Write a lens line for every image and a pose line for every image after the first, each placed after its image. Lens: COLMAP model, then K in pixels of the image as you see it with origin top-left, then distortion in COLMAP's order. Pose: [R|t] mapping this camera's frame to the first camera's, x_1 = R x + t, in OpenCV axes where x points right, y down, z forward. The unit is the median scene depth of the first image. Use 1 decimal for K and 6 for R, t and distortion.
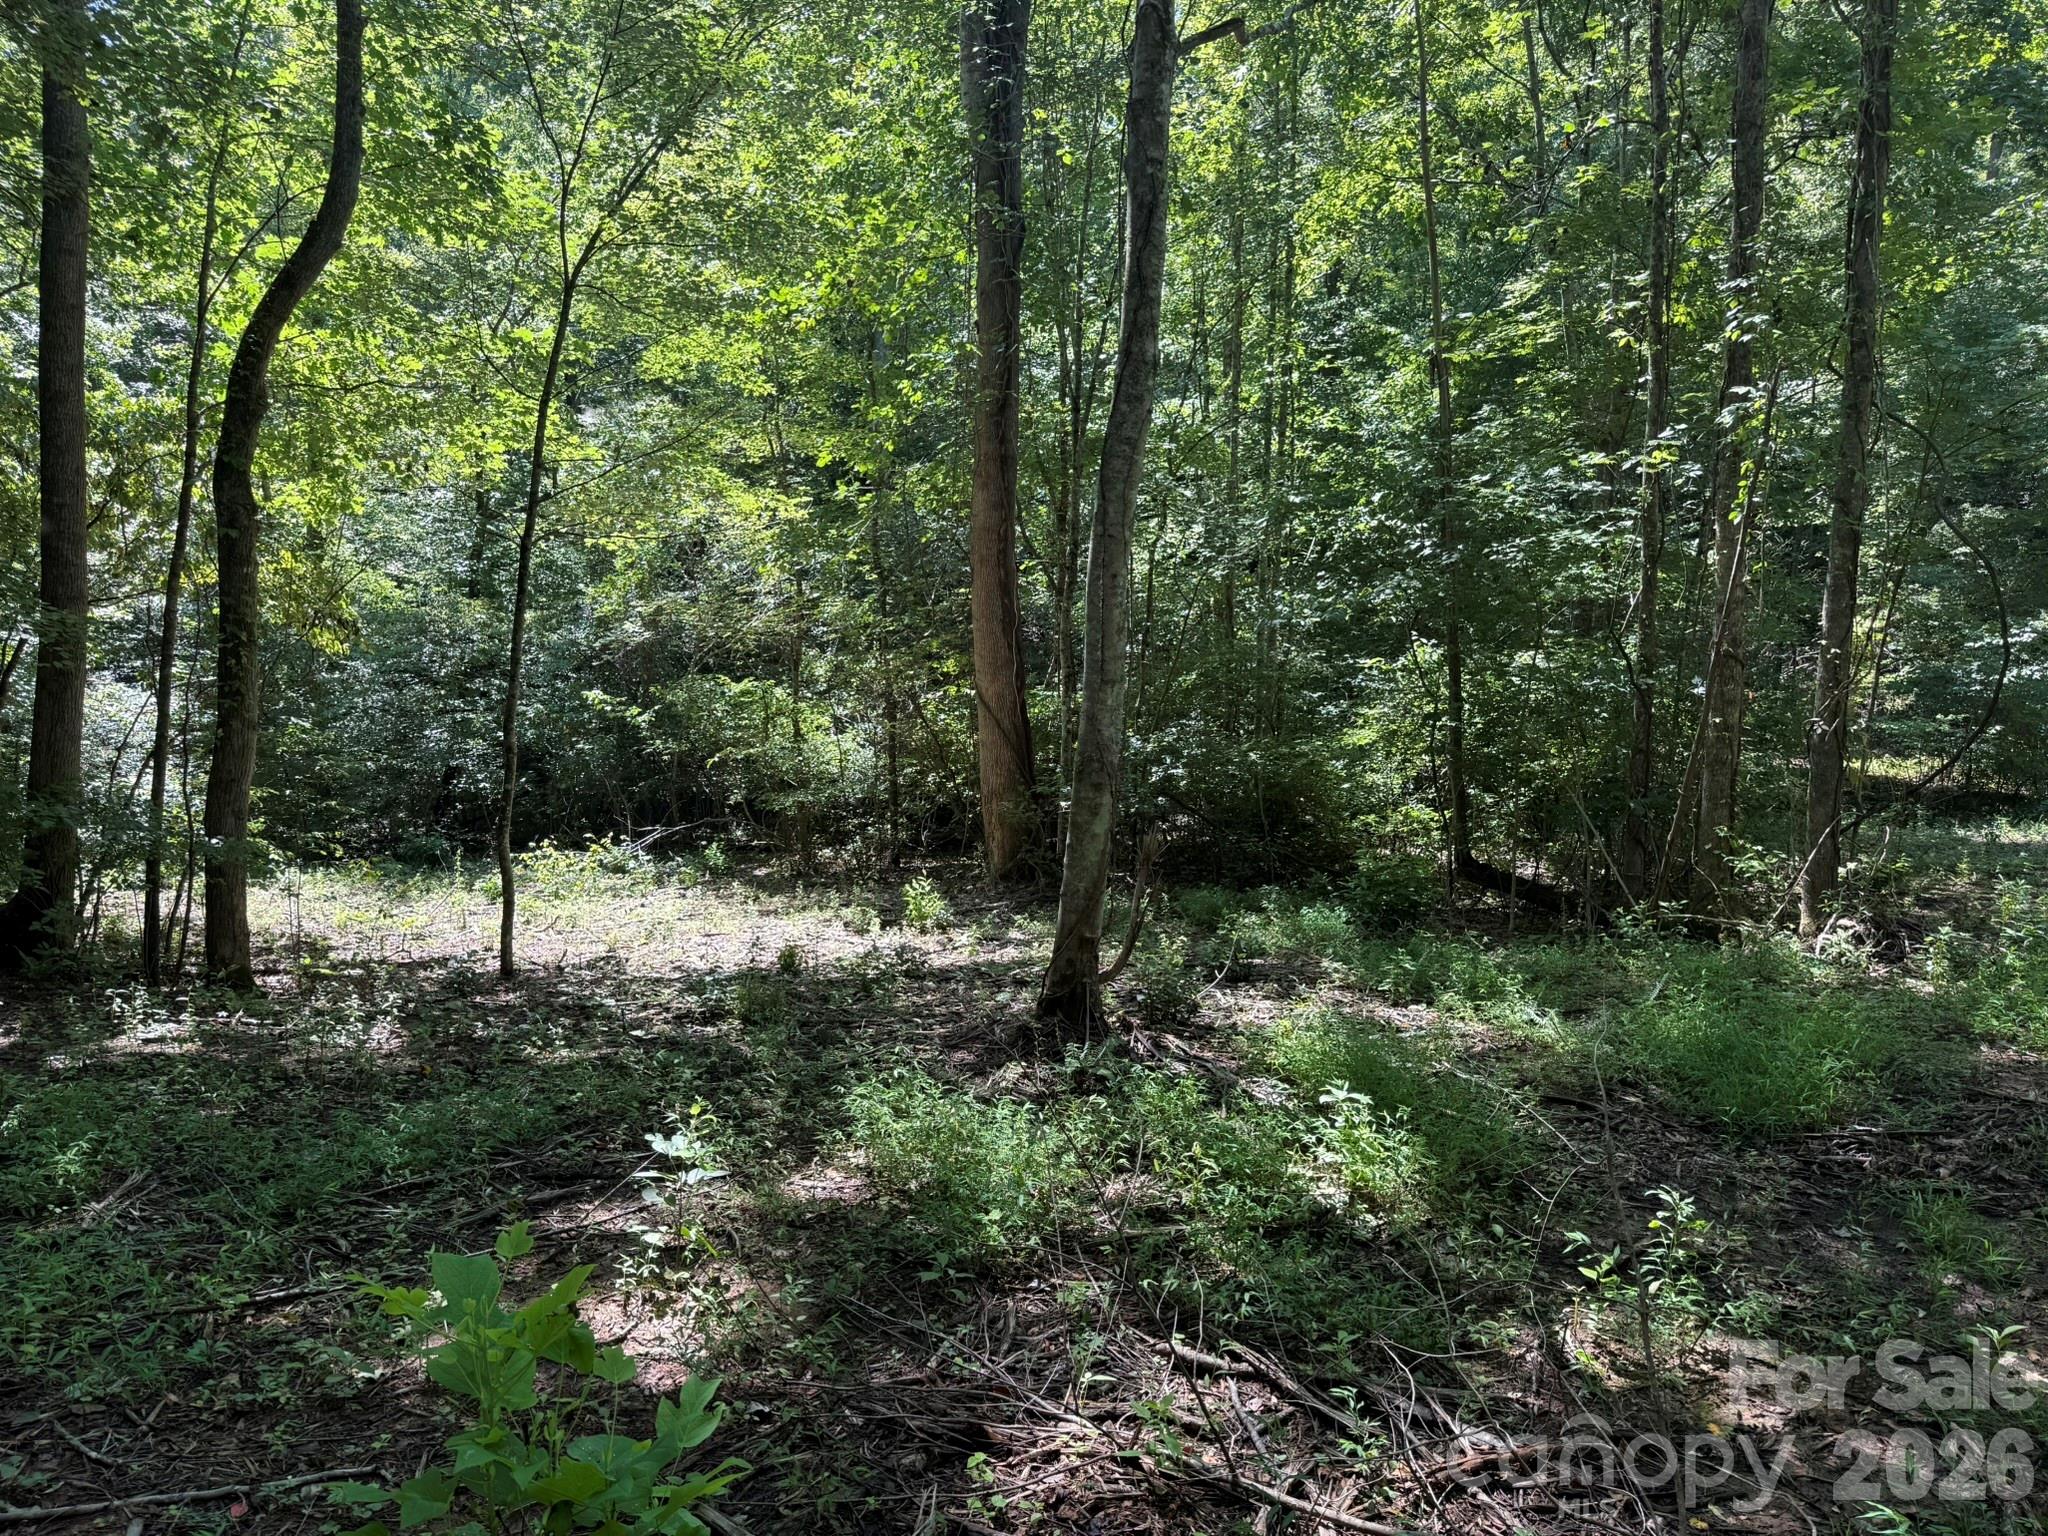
lens RADIAL K [[1428.9, 0, 1019.9], [0, 1428.9, 767.7], [0, 0, 1]] dist [0.005556, -0.023470]
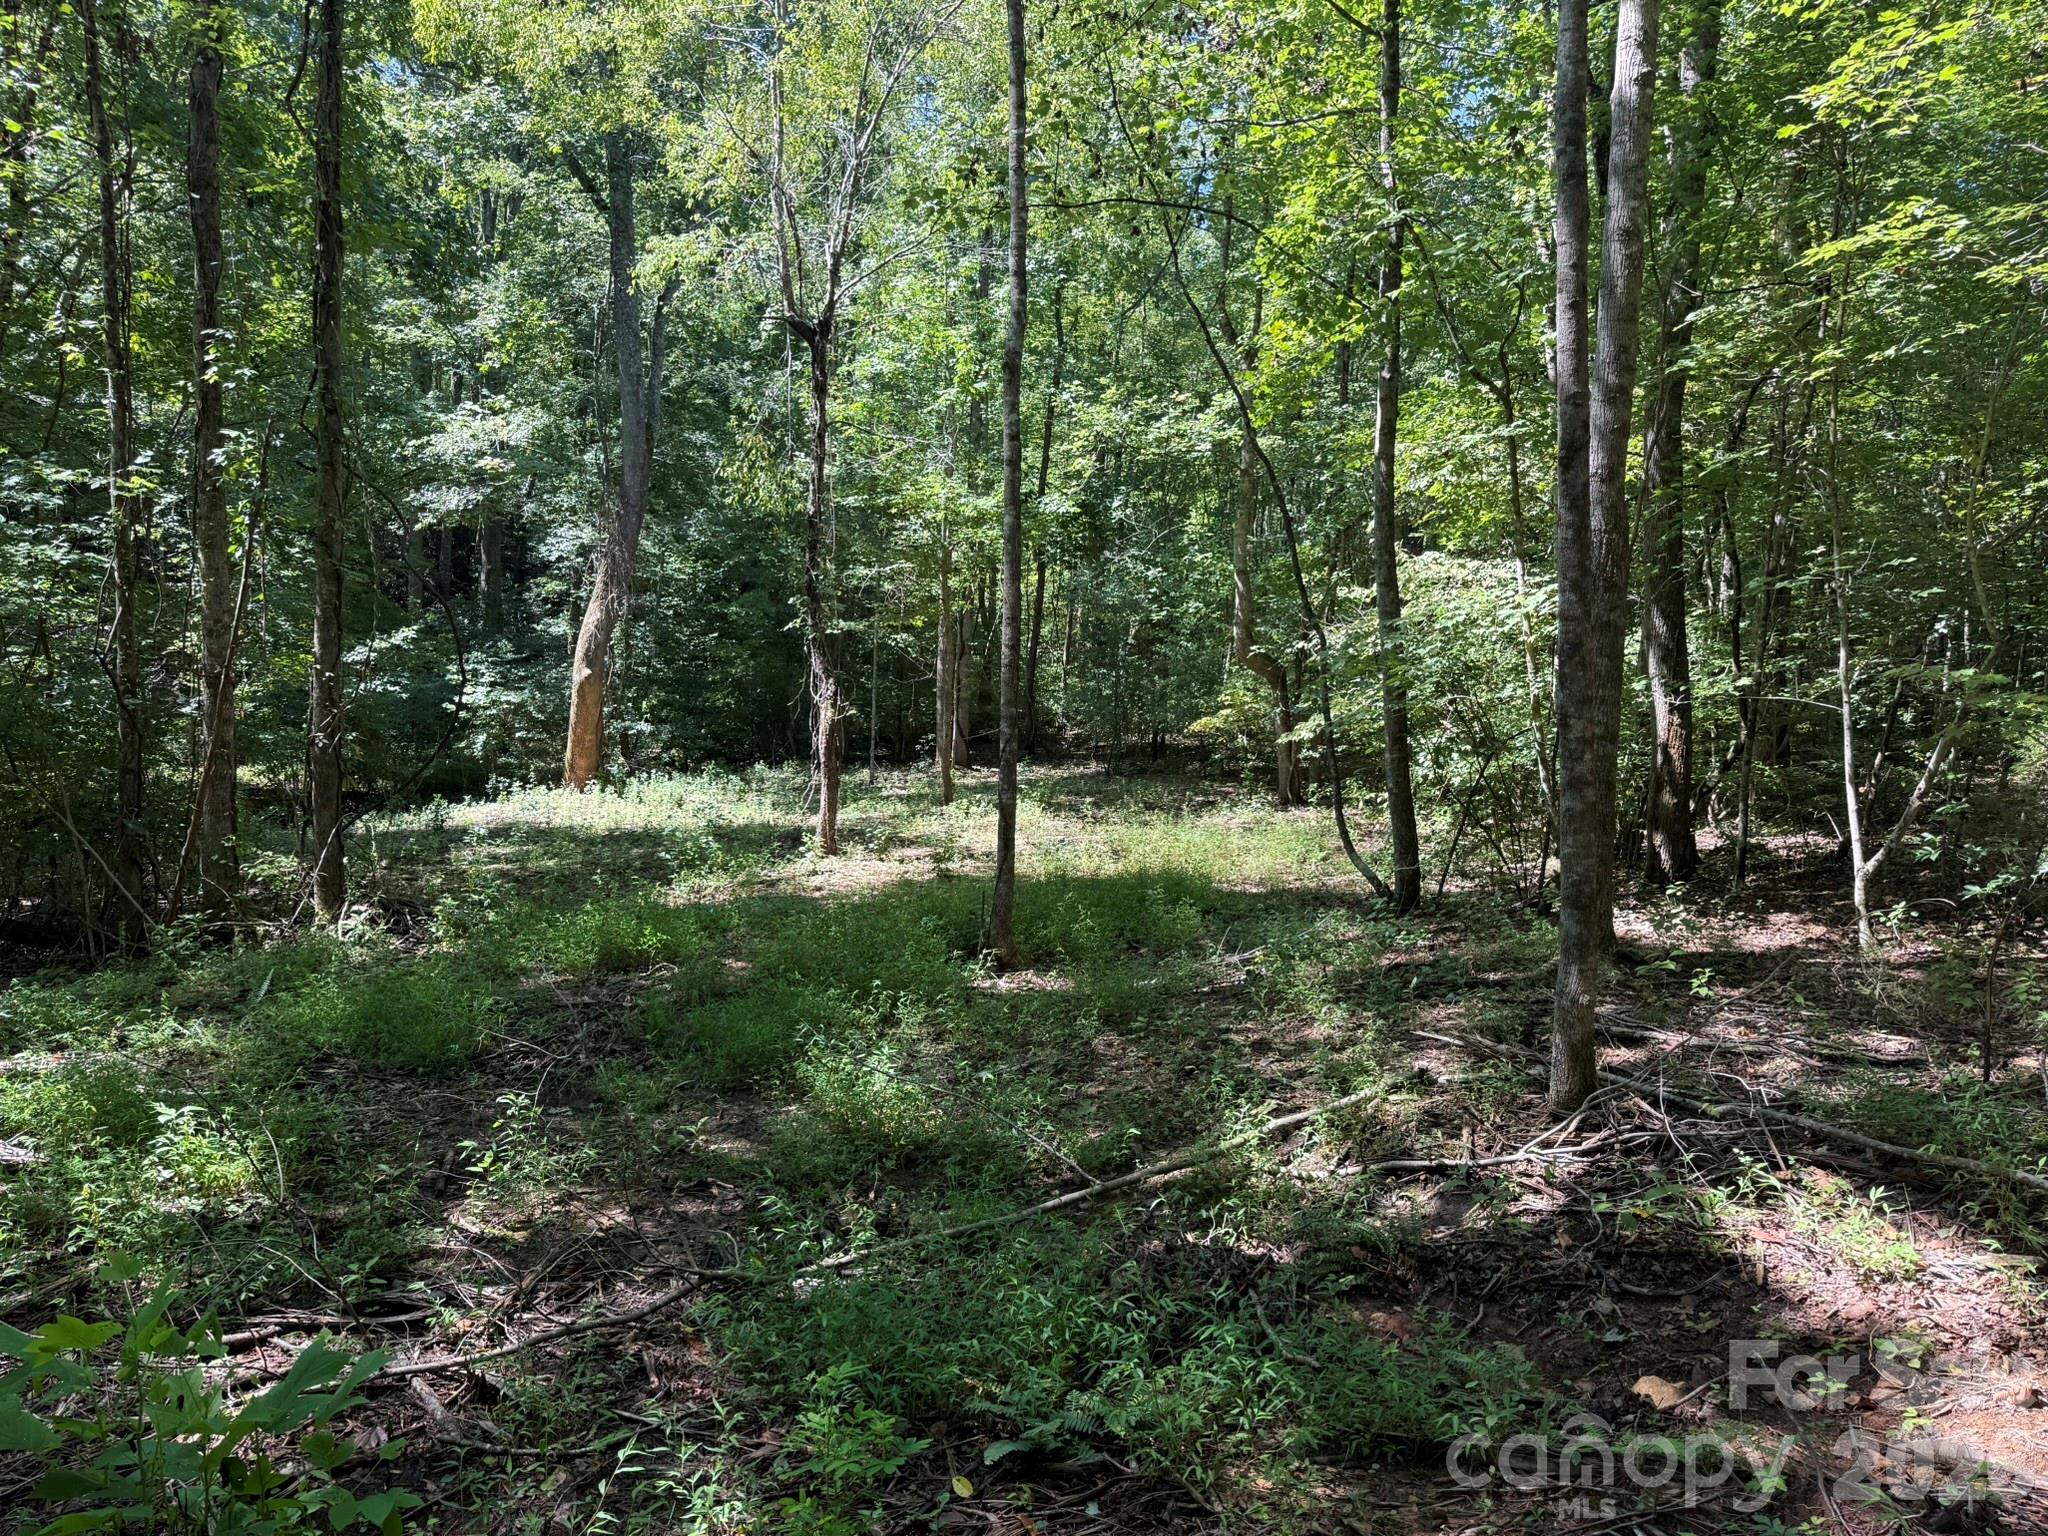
lens RADIAL K [[1428.9, 0, 1023.0], [0, 1428.9, 764.3], [0, 0, 1]] dist [0.005556, -0.023470]
pose [[0.465312, -0.055718, 0.883392, -0.138434], [0.064281, 0.997509, 0.029056, -0.005455], [-0.882810, 0.043265, 0.467734, -0.017873]]
